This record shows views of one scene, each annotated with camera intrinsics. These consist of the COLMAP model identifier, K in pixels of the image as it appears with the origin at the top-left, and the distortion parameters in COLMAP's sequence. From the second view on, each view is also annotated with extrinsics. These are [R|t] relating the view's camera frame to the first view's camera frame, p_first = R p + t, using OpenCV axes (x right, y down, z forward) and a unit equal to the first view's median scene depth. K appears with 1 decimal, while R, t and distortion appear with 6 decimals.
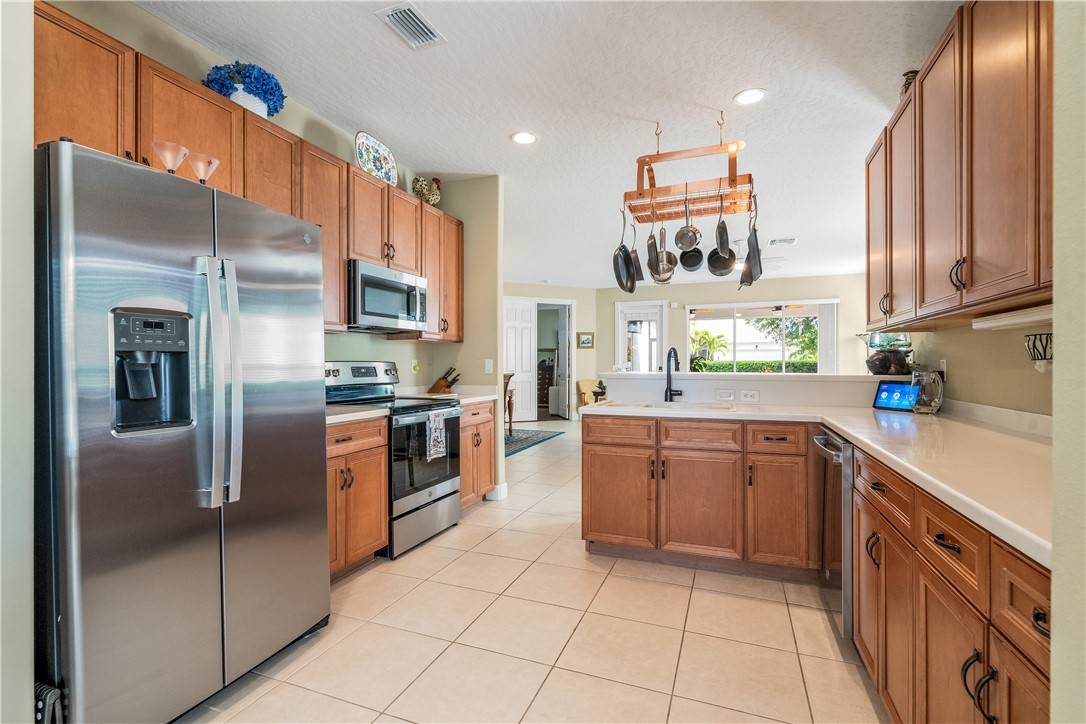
lens RADIAL K [[500.5, 0, 543.8], [0, 500.5, 367.7], [0, 0, 1]] dist [-0.007912, -0.000513]
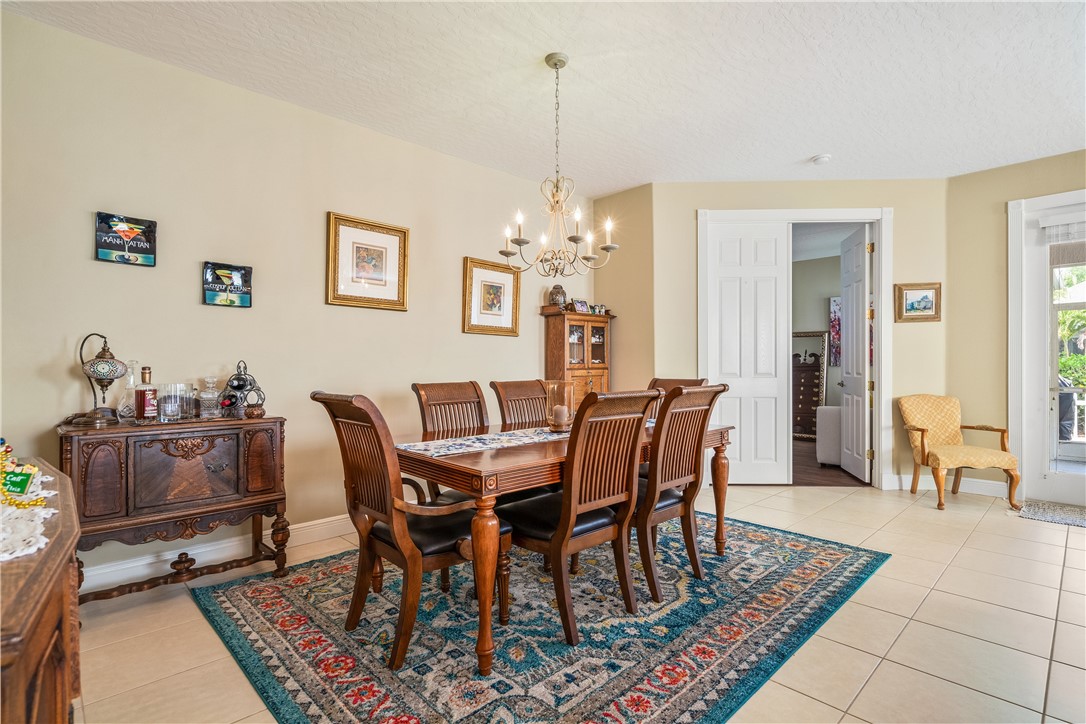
lens RADIAL K [[529.3, 0, 548.9], [0, 529.3, 366.9], [0, 0, 1]] dist [-0.000628, 0.000603]
pose [[0.906538, -0.004585, -0.422100, -0.010797], [0.005232, 0.999986, 0.000375, -0.002075], [0.422092, -0.002549, 0.906549, 0.463123]]
